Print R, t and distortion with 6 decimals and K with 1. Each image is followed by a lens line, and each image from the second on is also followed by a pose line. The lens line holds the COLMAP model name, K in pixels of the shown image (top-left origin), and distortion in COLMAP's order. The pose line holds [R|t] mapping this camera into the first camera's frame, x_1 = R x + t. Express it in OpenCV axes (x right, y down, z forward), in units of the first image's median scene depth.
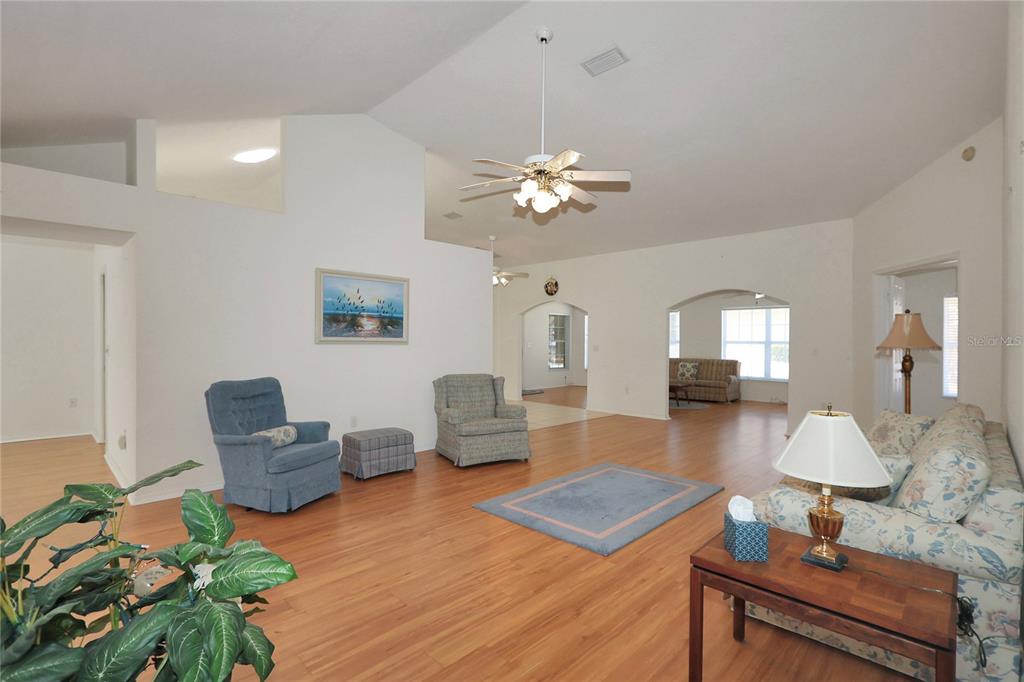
lens RADIAL K [[473.8, 0, 503.1], [0, 473.8, 339.0], [0, 0, 1]] dist [-0.015353, 0.001093]
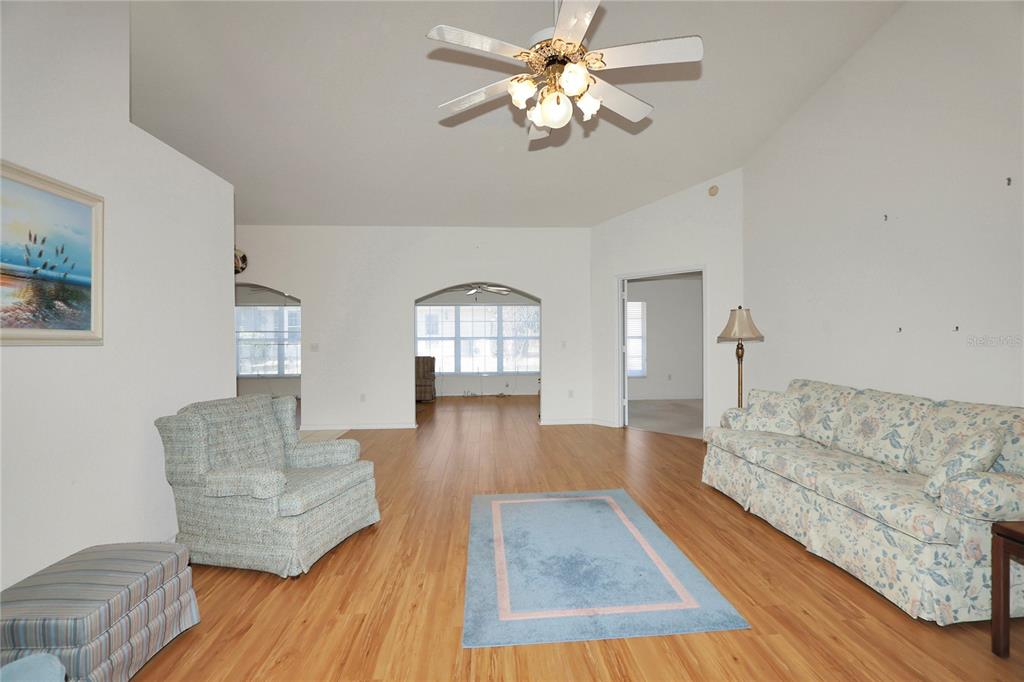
lens RADIAL K [[473.8, 0, 515.9], [0, 473.8, 341.6], [0, 0, 1]] dist [-0.015353, 0.001093]
pose [[0.647228, -0.014576, 0.762157, -0.291291], [0.009532, 0.999894, 0.011029, 0.006881], [-0.762237, 0.000126, 0.647298, 0.429471]]
